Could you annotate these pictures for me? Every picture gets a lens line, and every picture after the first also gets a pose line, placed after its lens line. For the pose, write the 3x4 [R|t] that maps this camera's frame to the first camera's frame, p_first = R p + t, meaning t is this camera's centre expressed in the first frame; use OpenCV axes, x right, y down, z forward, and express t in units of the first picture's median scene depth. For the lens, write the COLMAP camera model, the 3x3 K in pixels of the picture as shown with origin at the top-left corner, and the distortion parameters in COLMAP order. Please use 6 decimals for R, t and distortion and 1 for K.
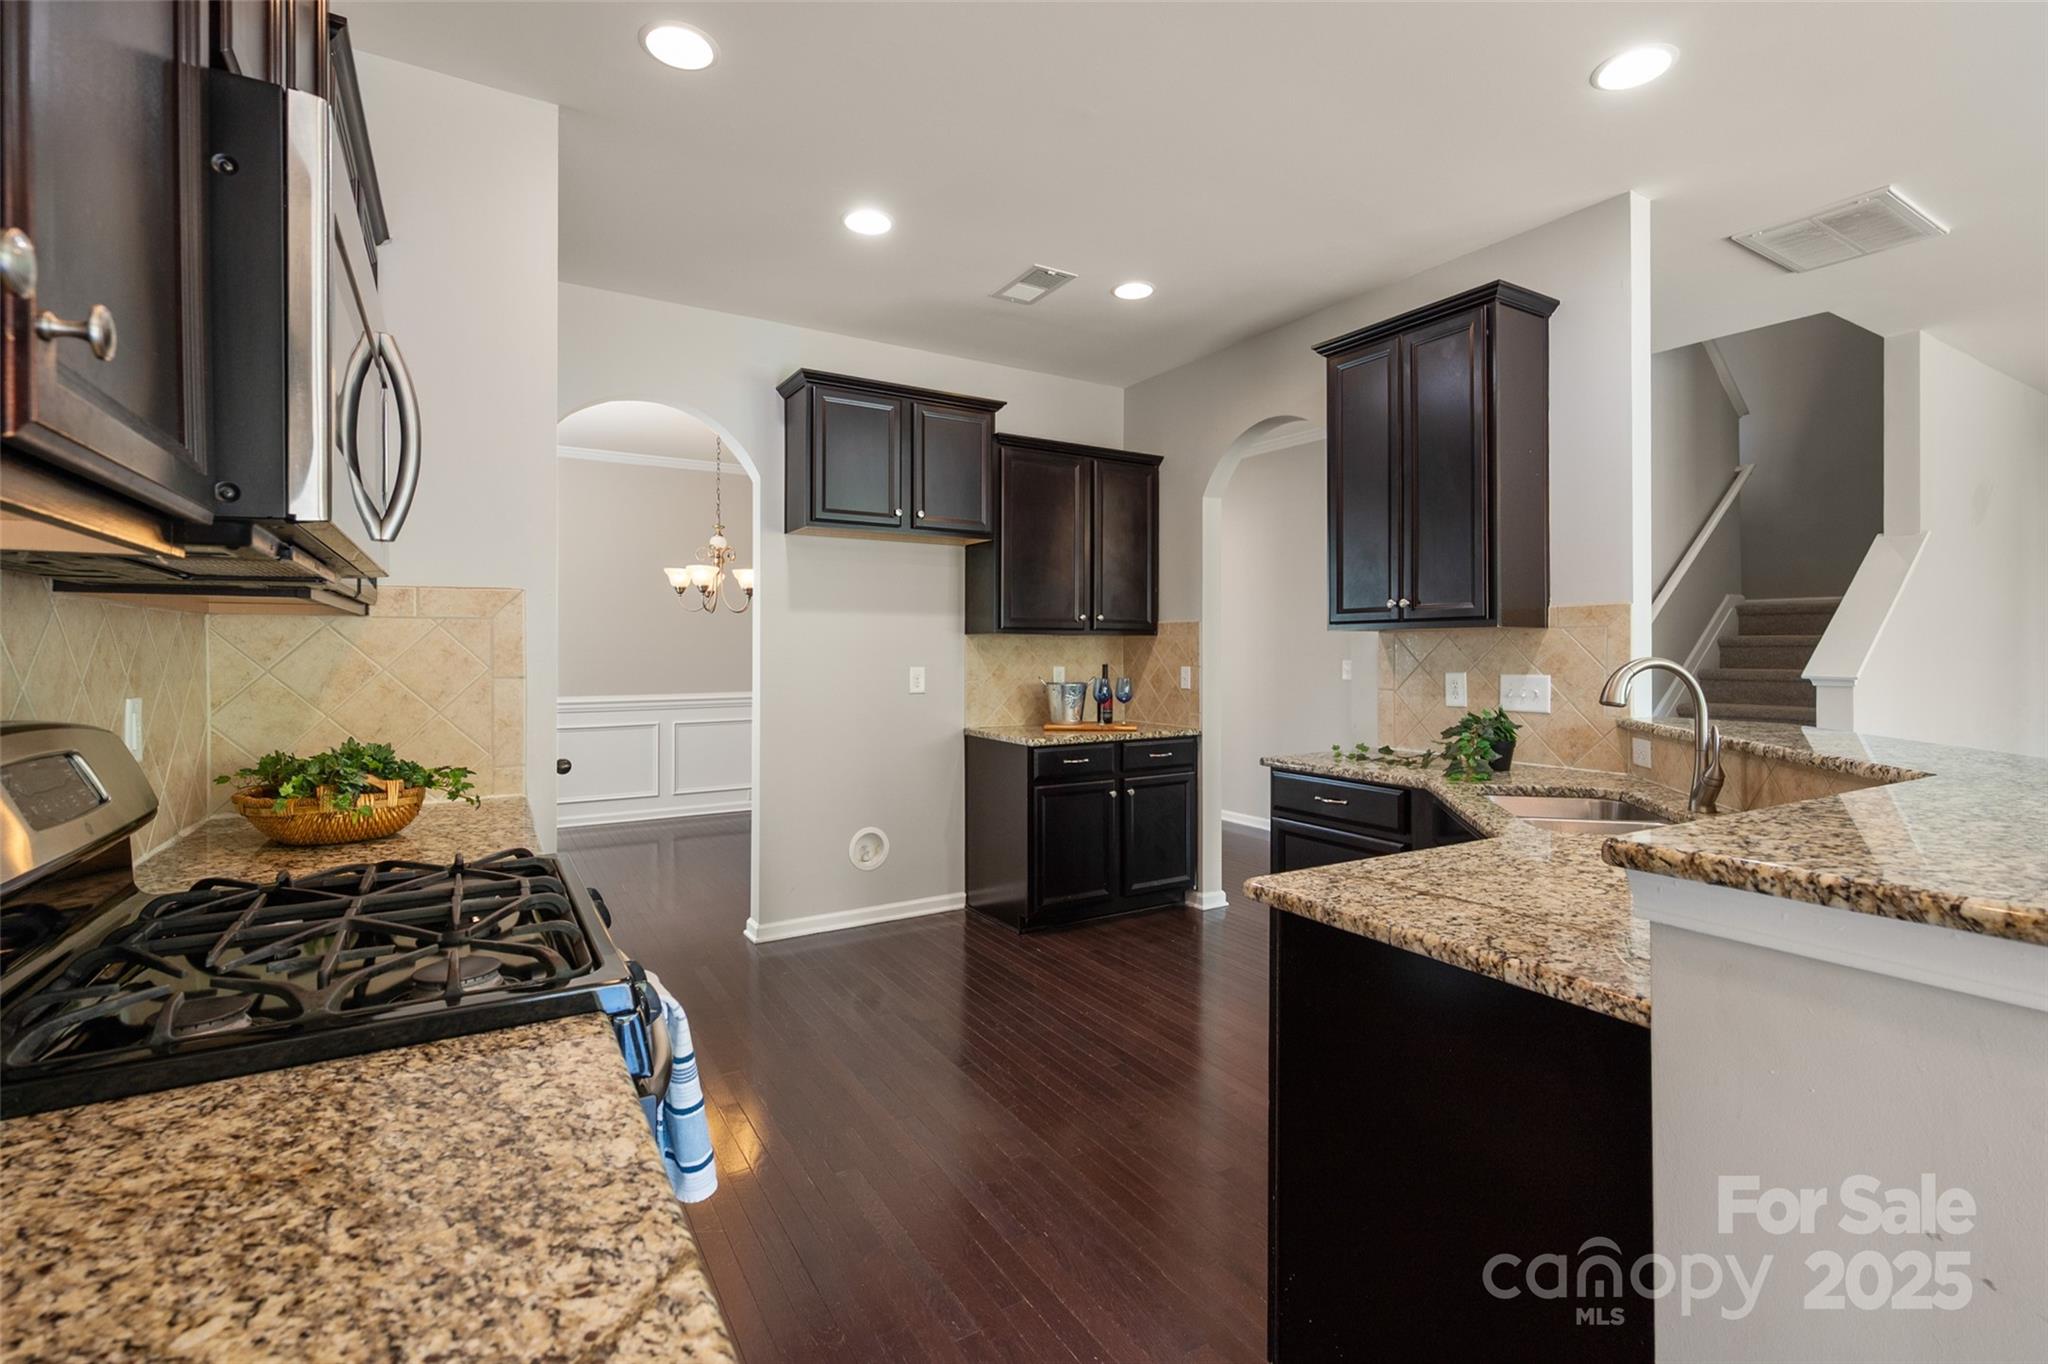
lens RADIAL K [[949.8, 0, 1071.1], [0, 949.8, 647.8], [0, 0, 1]] dist [-0.003570, -0.000161]
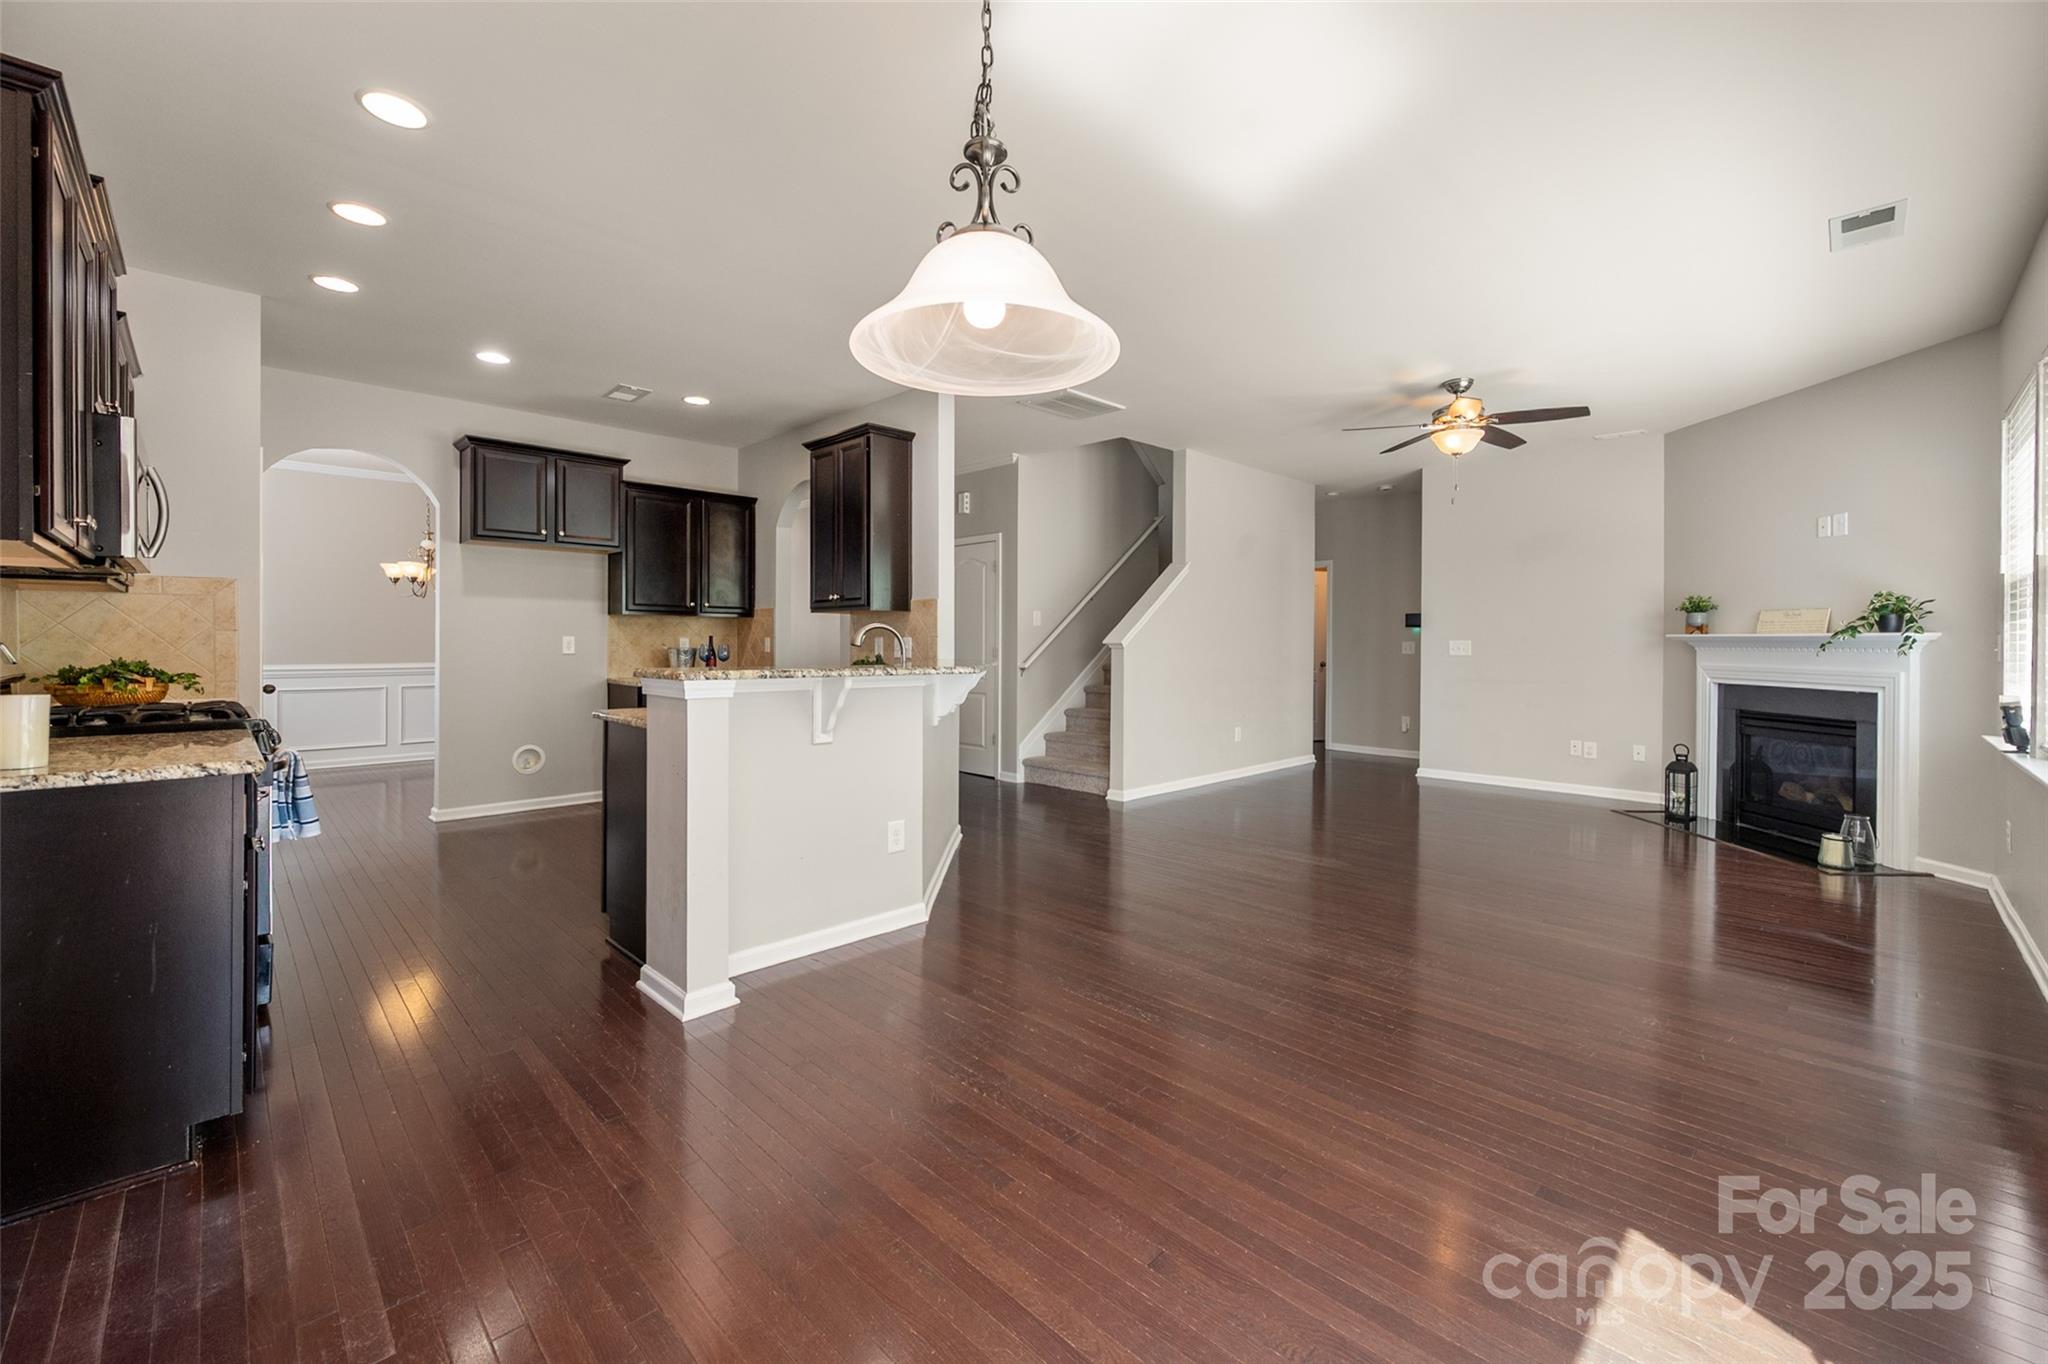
lens RADIAL K [[825.6, 0, 1038.2], [0, 825.6, 645.8], [0, 0, 1]] dist [-0.000490, -0.000131]
pose [[0.975201, 0.004212, 0.221280, 0.369632], [-0.006256, 0.999944, 0.008536, 0.027297], [-0.221232, -0.009709, 0.975173, -0.566159]]
